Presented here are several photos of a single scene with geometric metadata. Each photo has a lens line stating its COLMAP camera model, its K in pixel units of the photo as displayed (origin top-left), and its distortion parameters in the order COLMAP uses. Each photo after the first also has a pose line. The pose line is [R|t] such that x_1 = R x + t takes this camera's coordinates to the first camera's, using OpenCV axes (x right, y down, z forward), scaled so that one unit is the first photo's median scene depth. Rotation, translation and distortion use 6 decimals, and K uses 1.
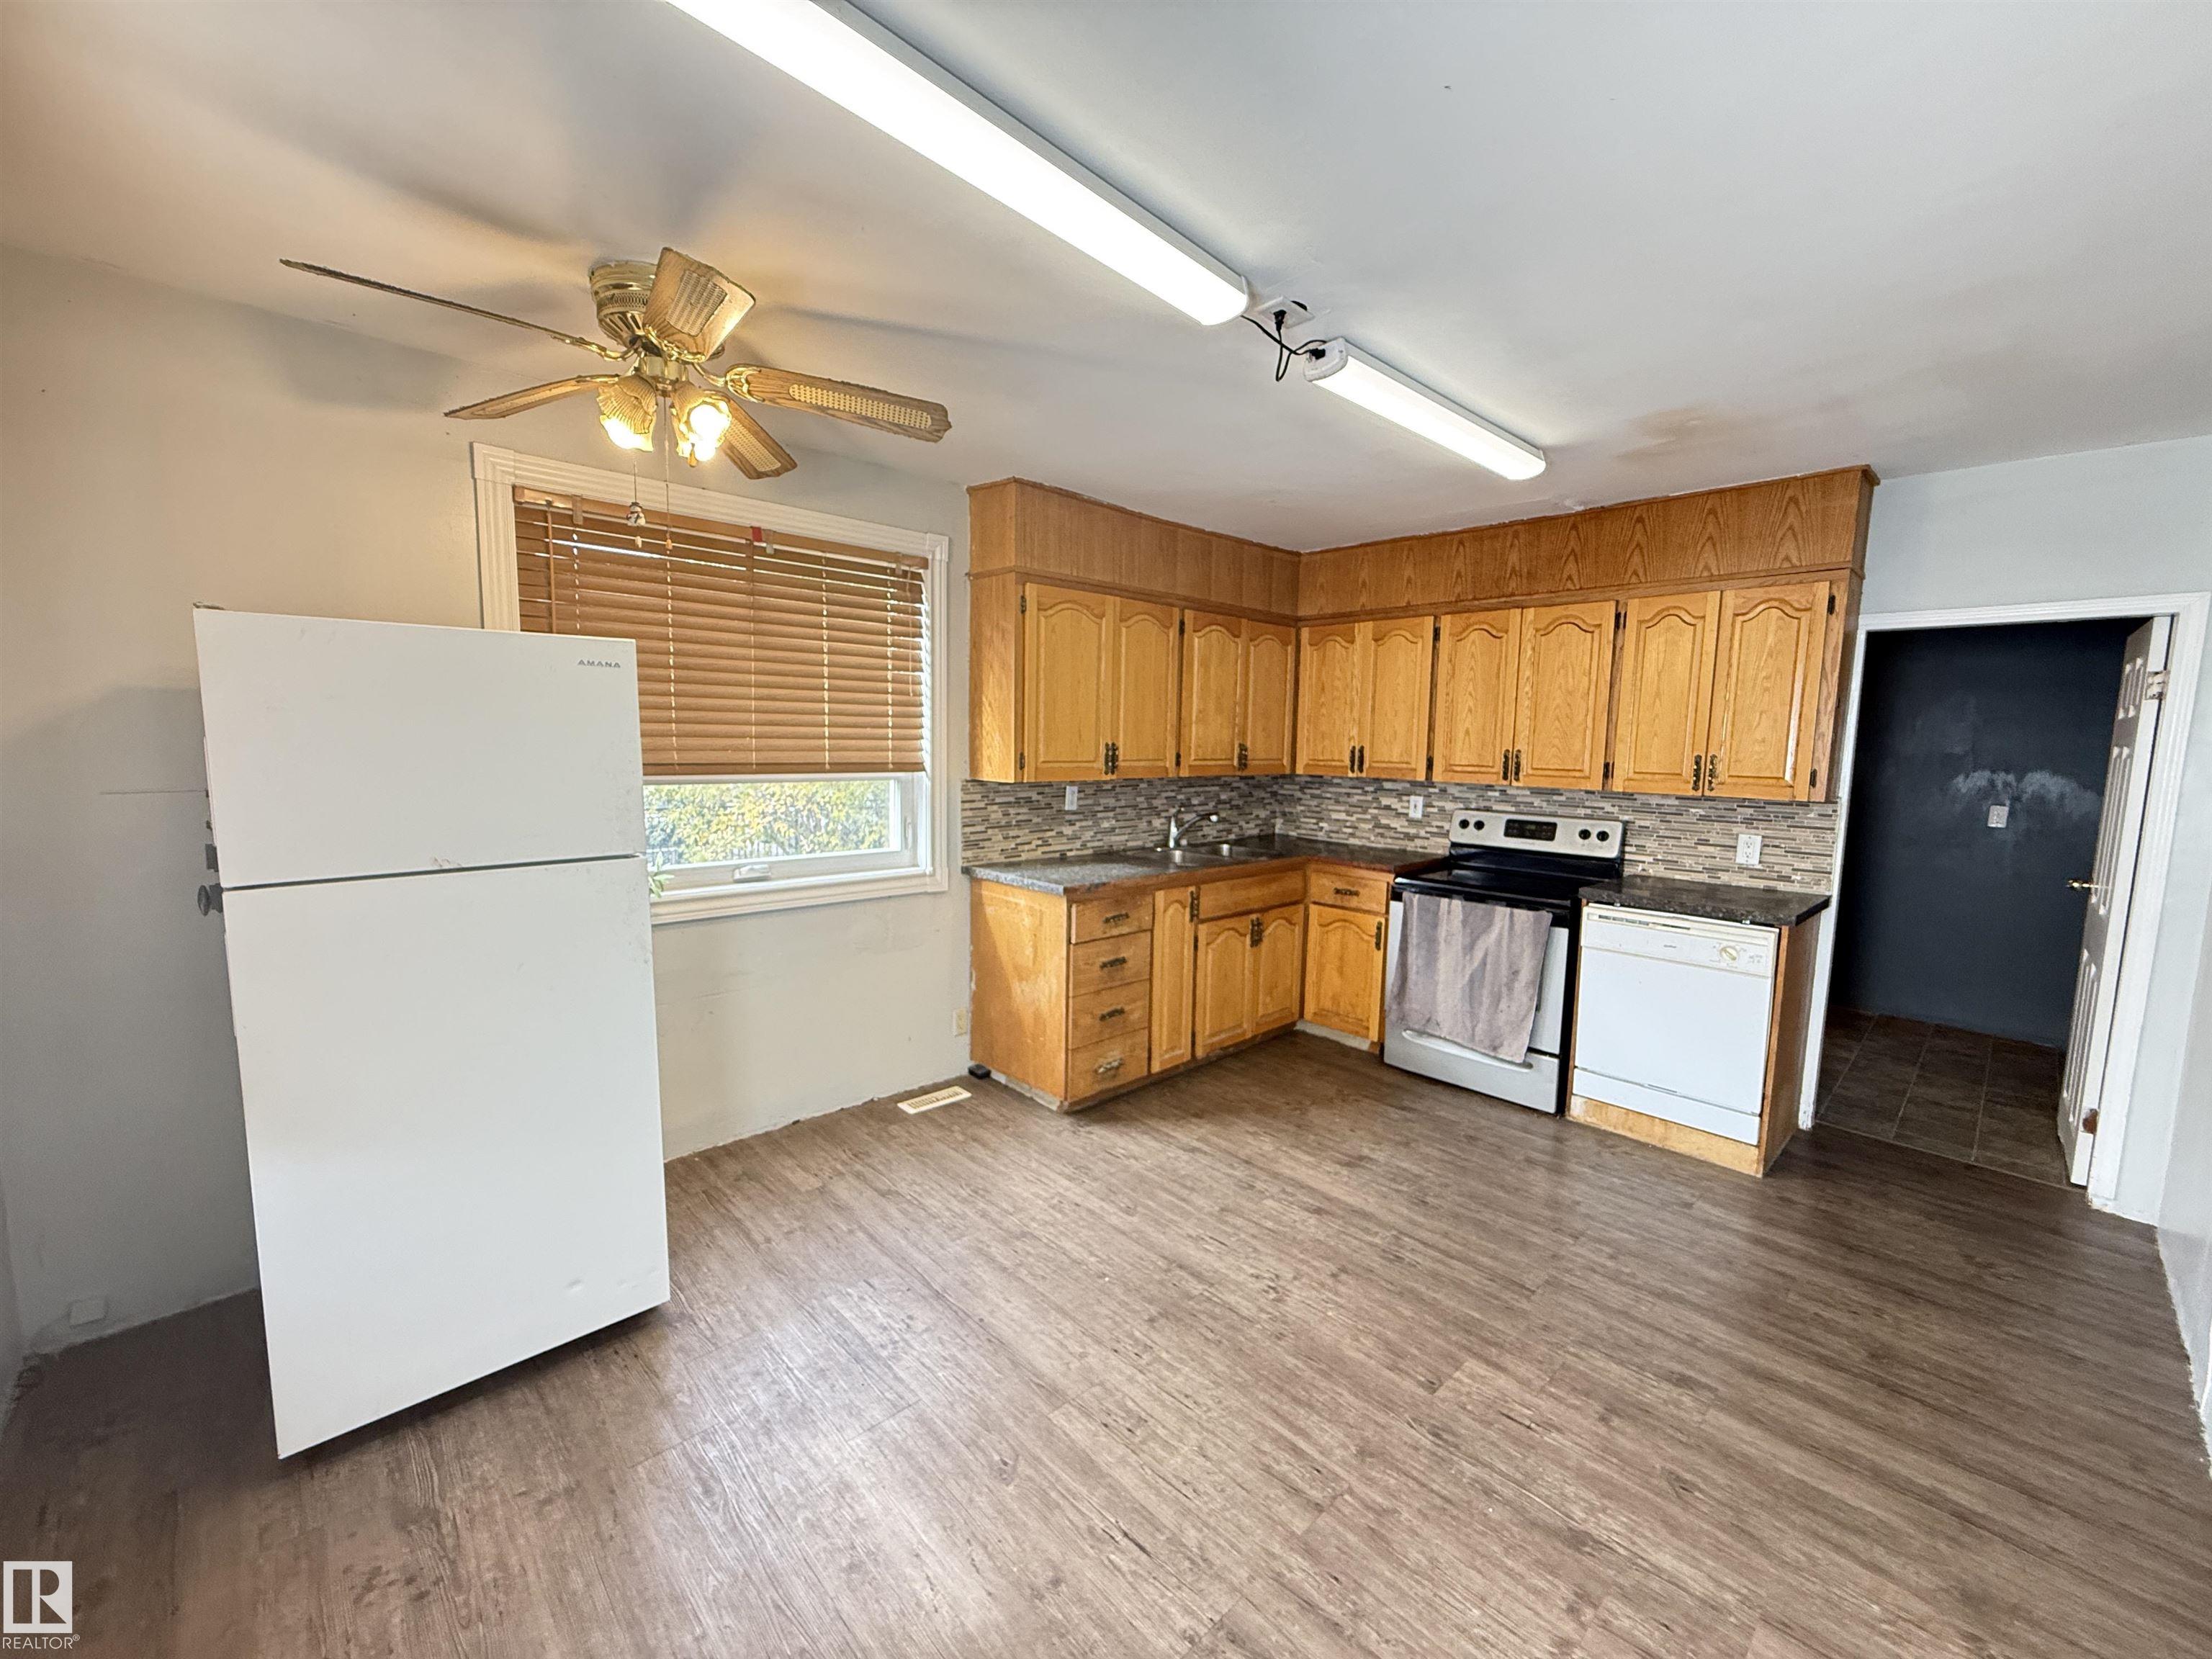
lens RADIAL K [[885.9, 0, 1102.0], [0, 885.9, 829.1], [0, 0, 1]] dist [0.000466, -0.000265]
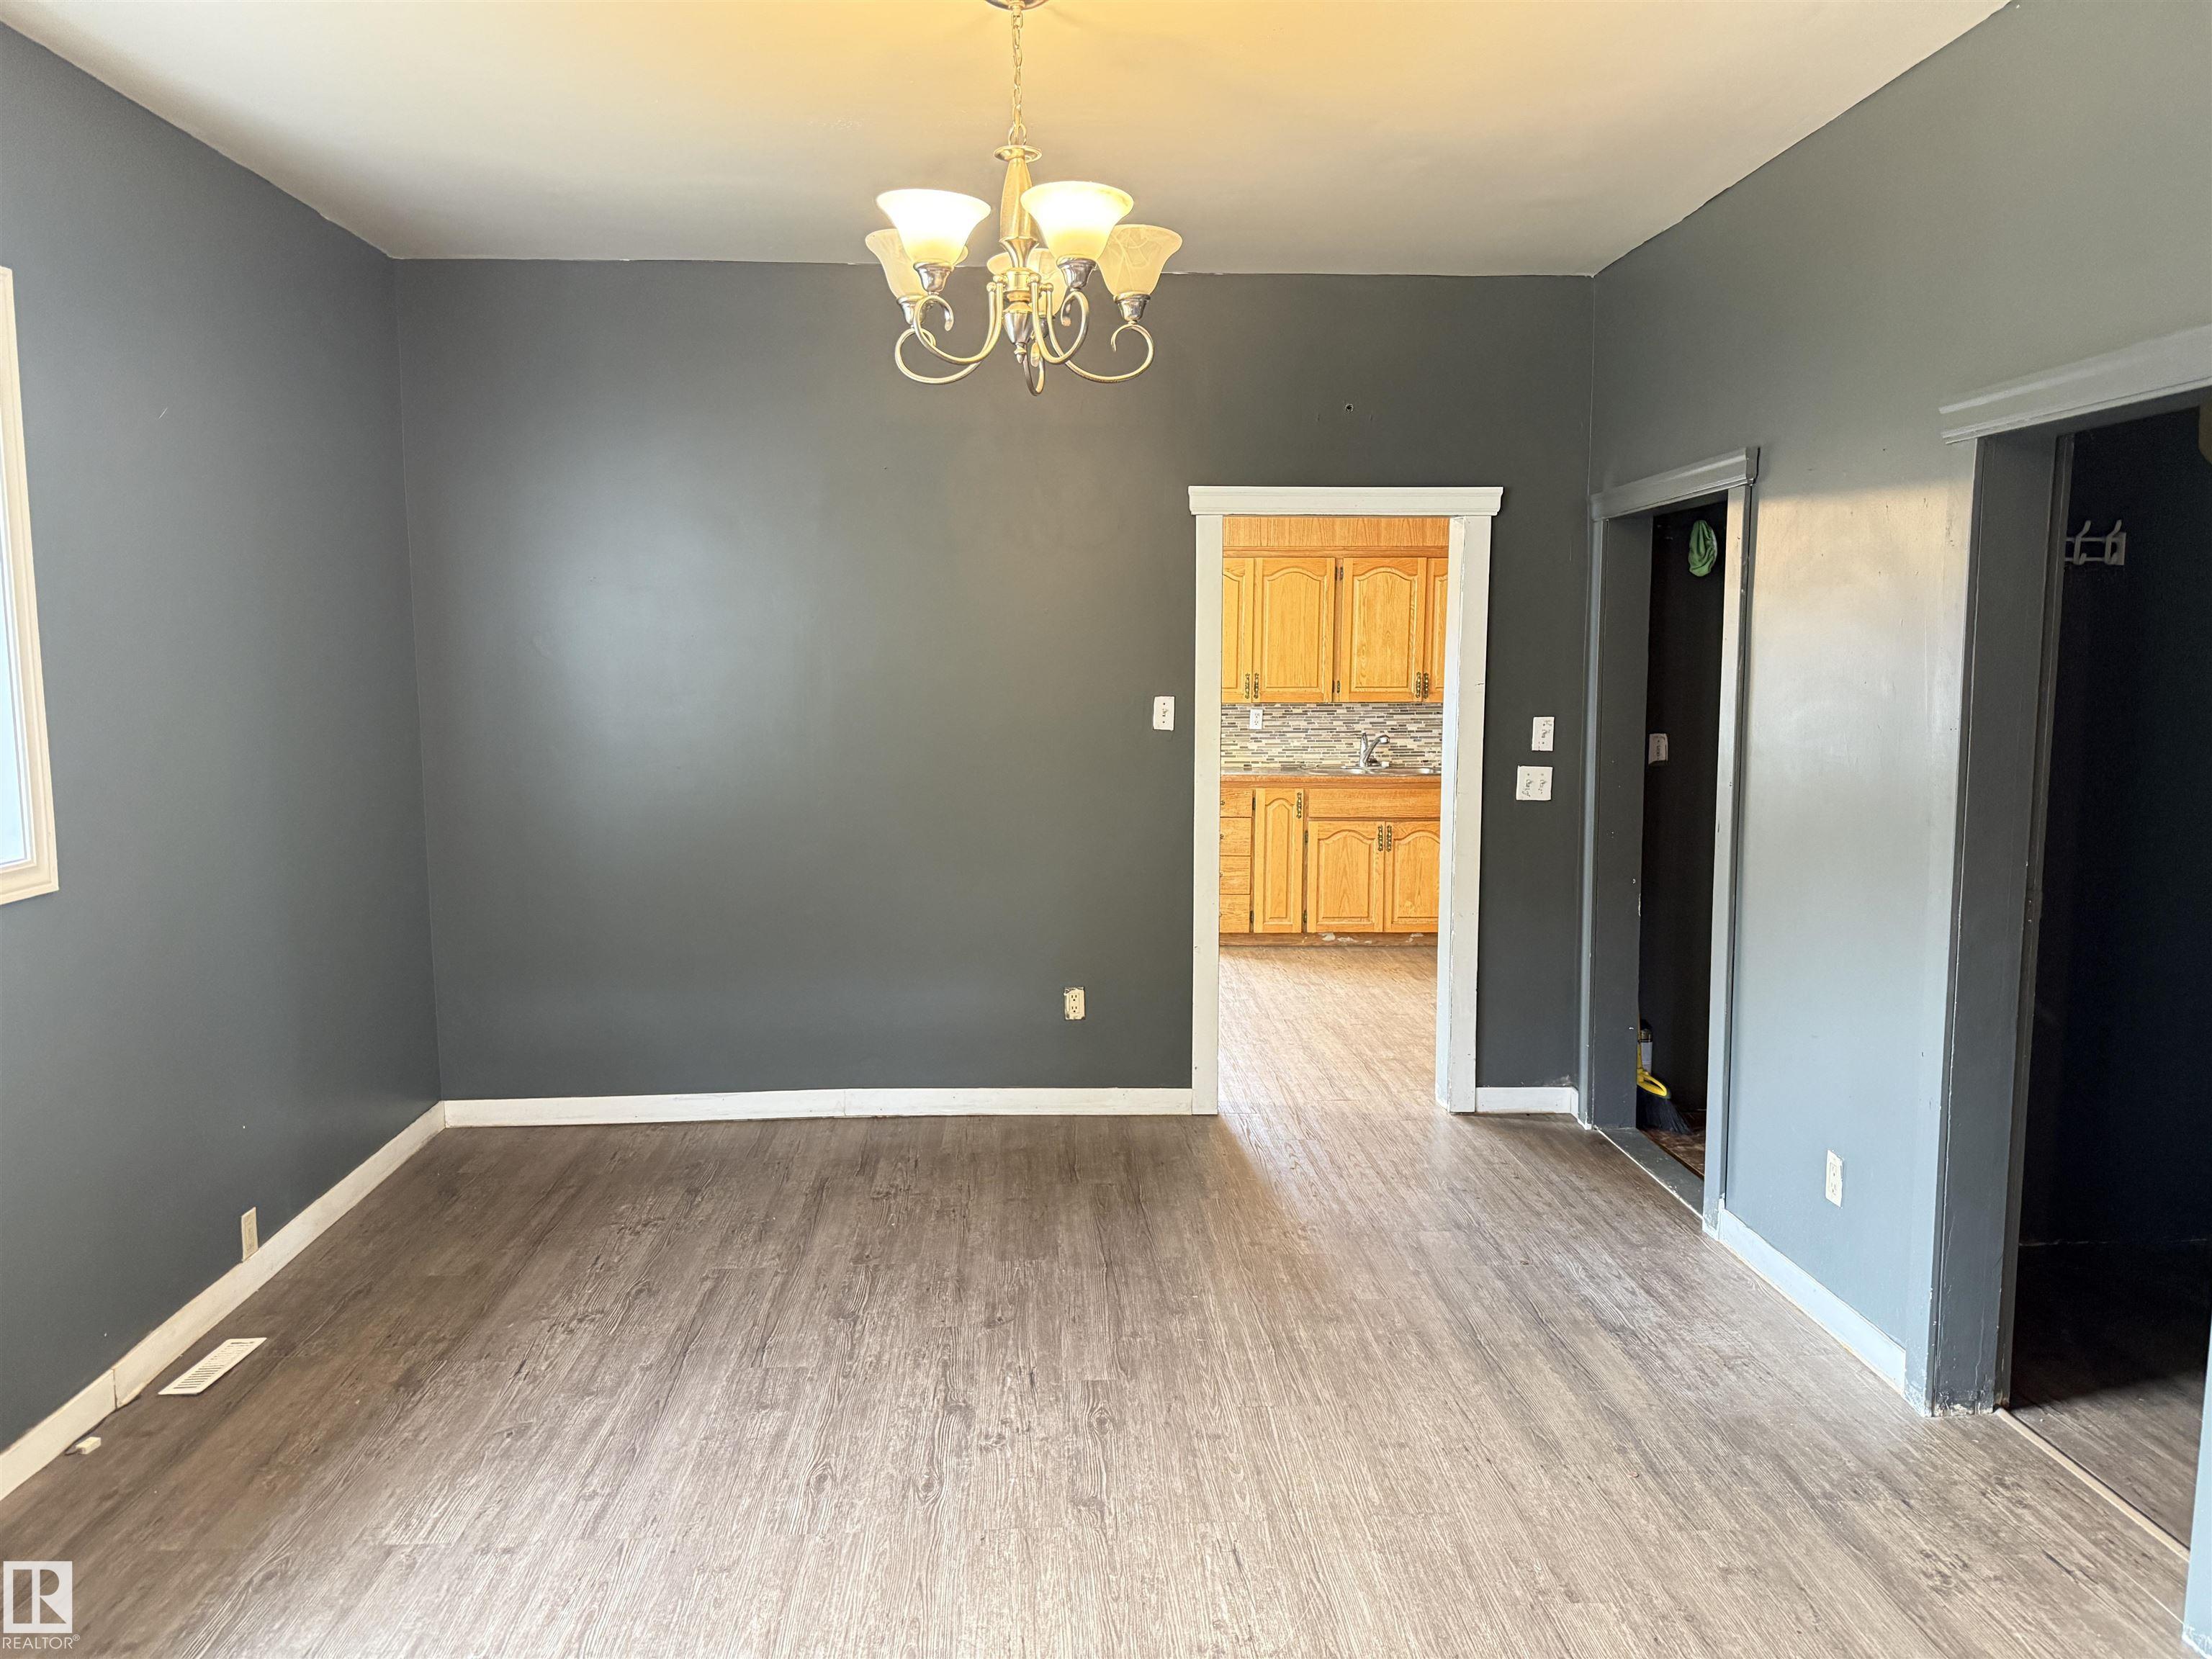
lens RADIAL K [[1558.6, 0, 1104.1], [0, 1558.6, 832.4], [0, 0, 1]] dist [0.094479, -0.122031]
pose [[0.760825, 0.053782, -0.646724, 1.388107], [-0.056812, 0.998254, 0.016181, 0.112378], [0.646465, 0.024431, 0.762552, -0.882820]]
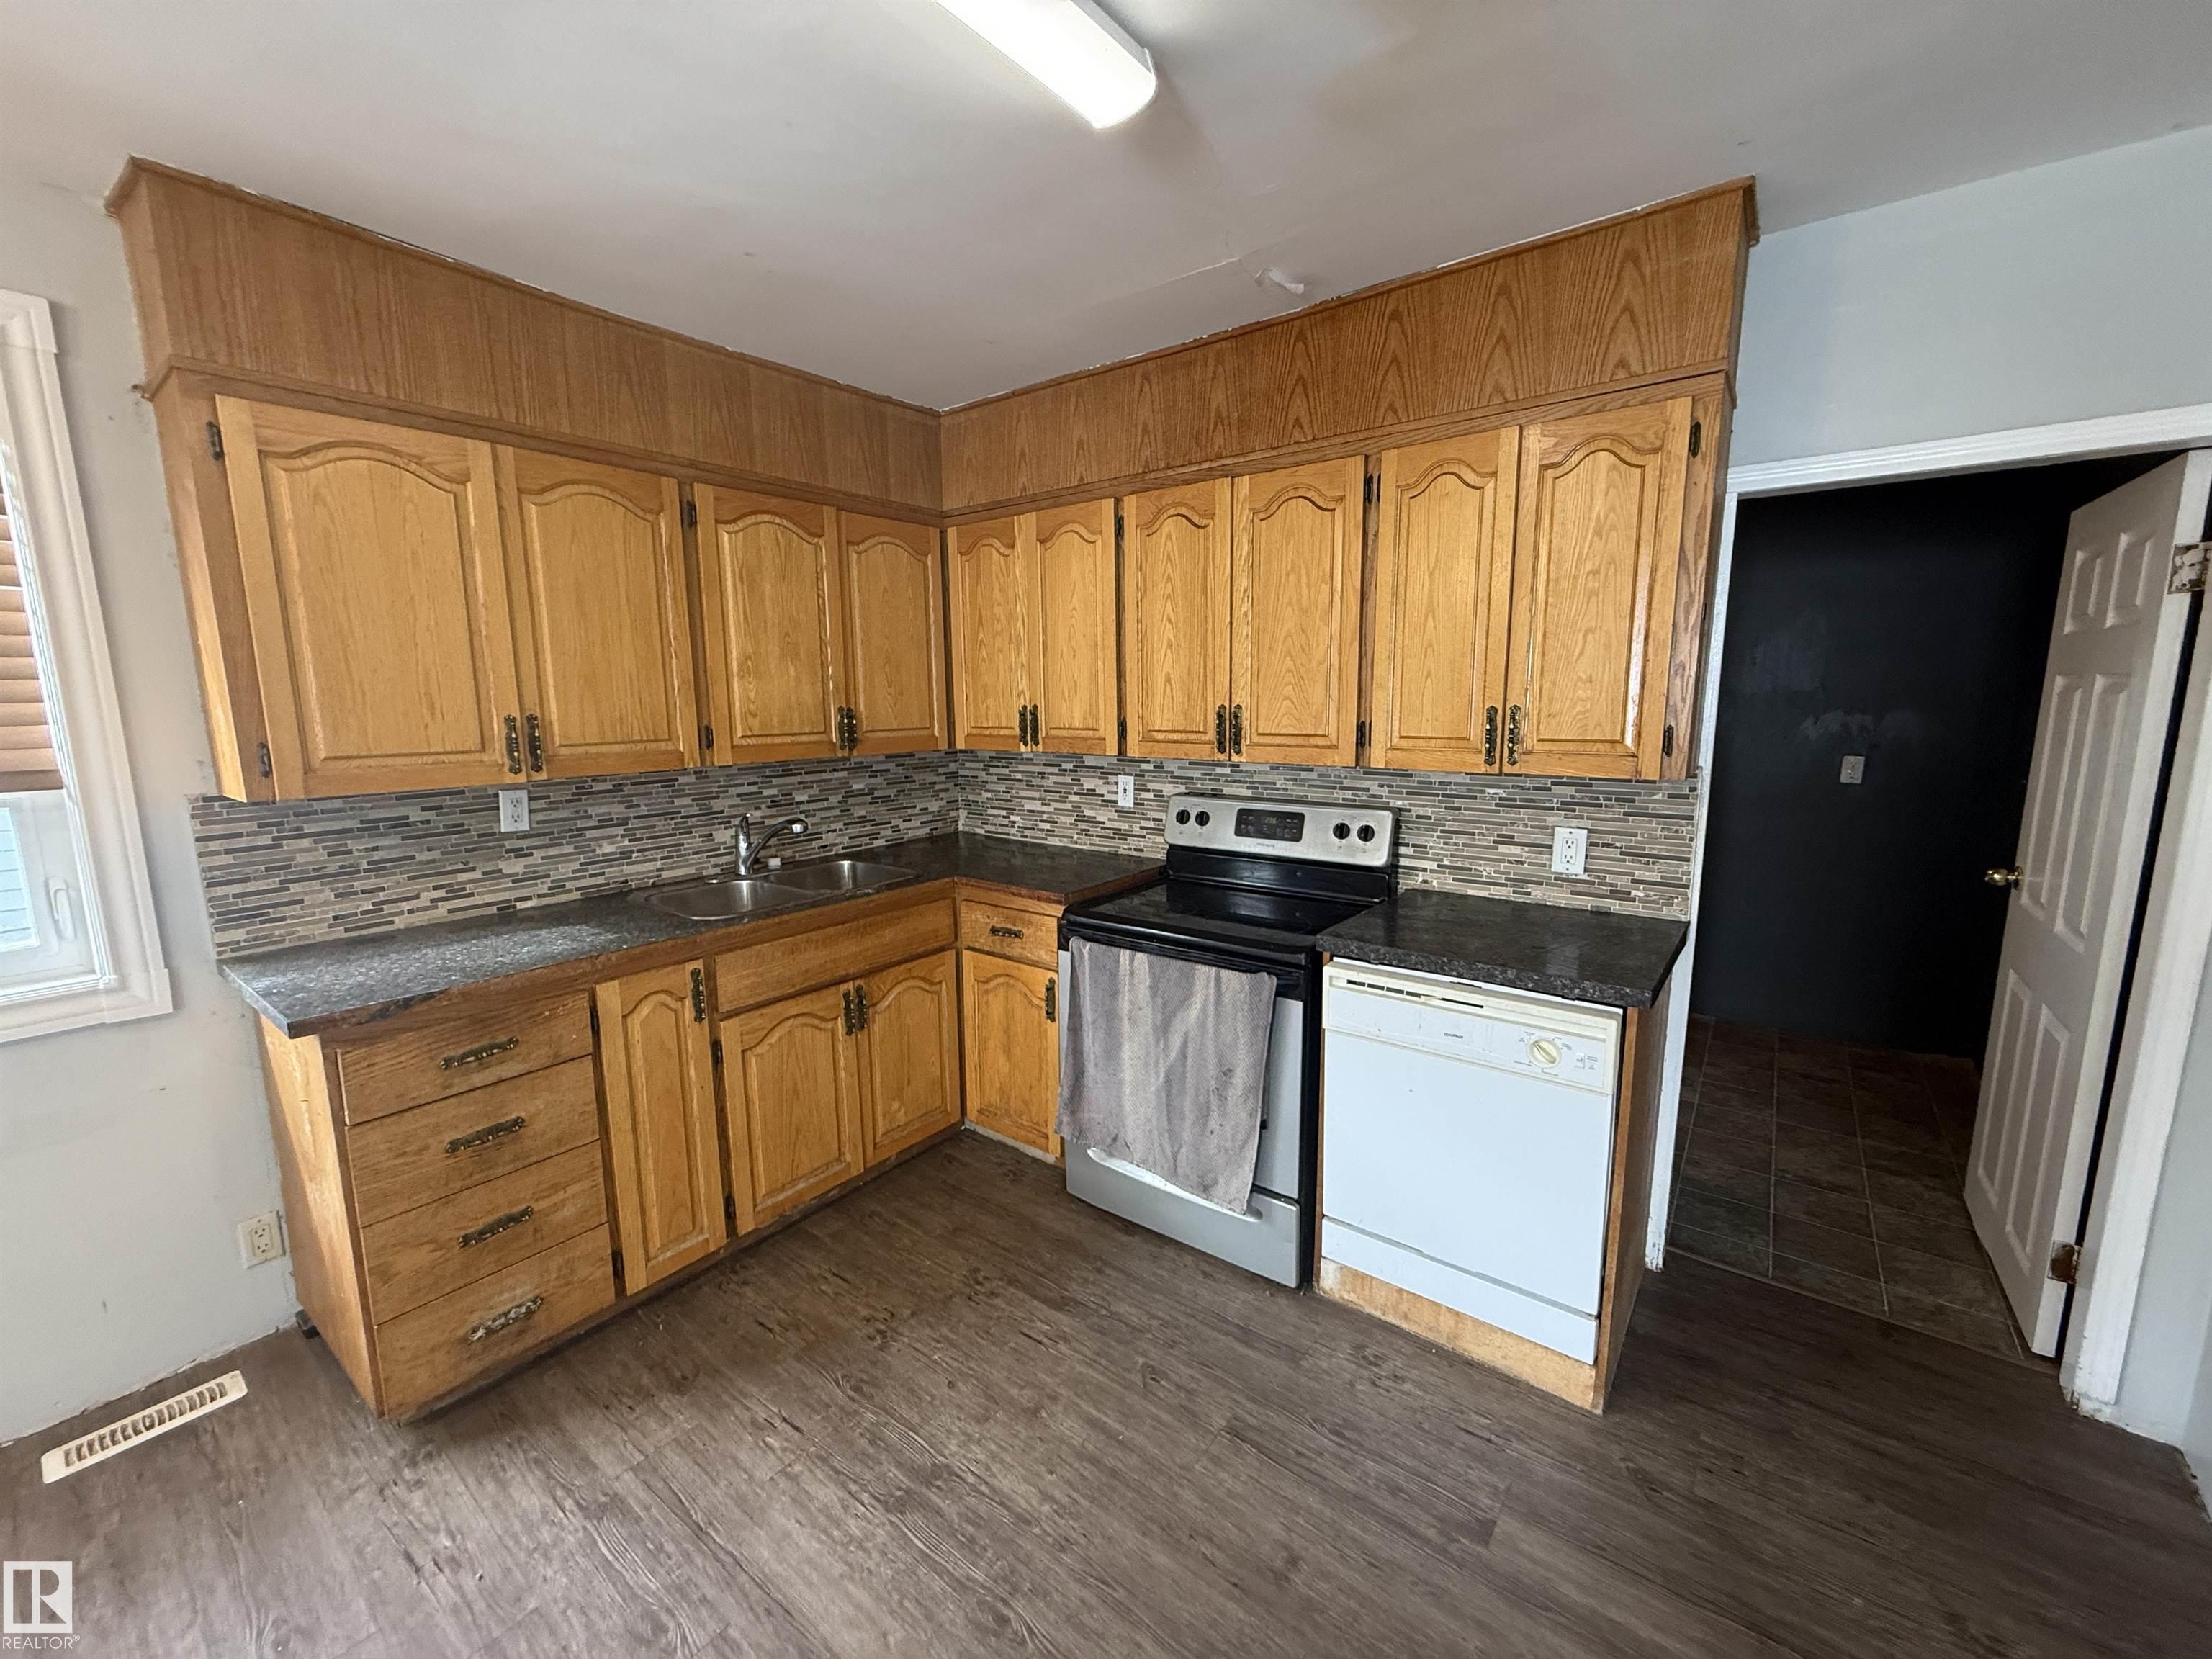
lens RADIAL K [[885.9, 0, 1103.0], [0, 885.9, 828.6], [0, 0, 1]] dist [0.000466, -0.000265]
pose [[0.987015, -0.052501, 0.151805, 0.300052], [0.045166, 0.997658, 0.051369, -0.041645], [-0.154147, -0.043846, 0.987075, 0.419633]]
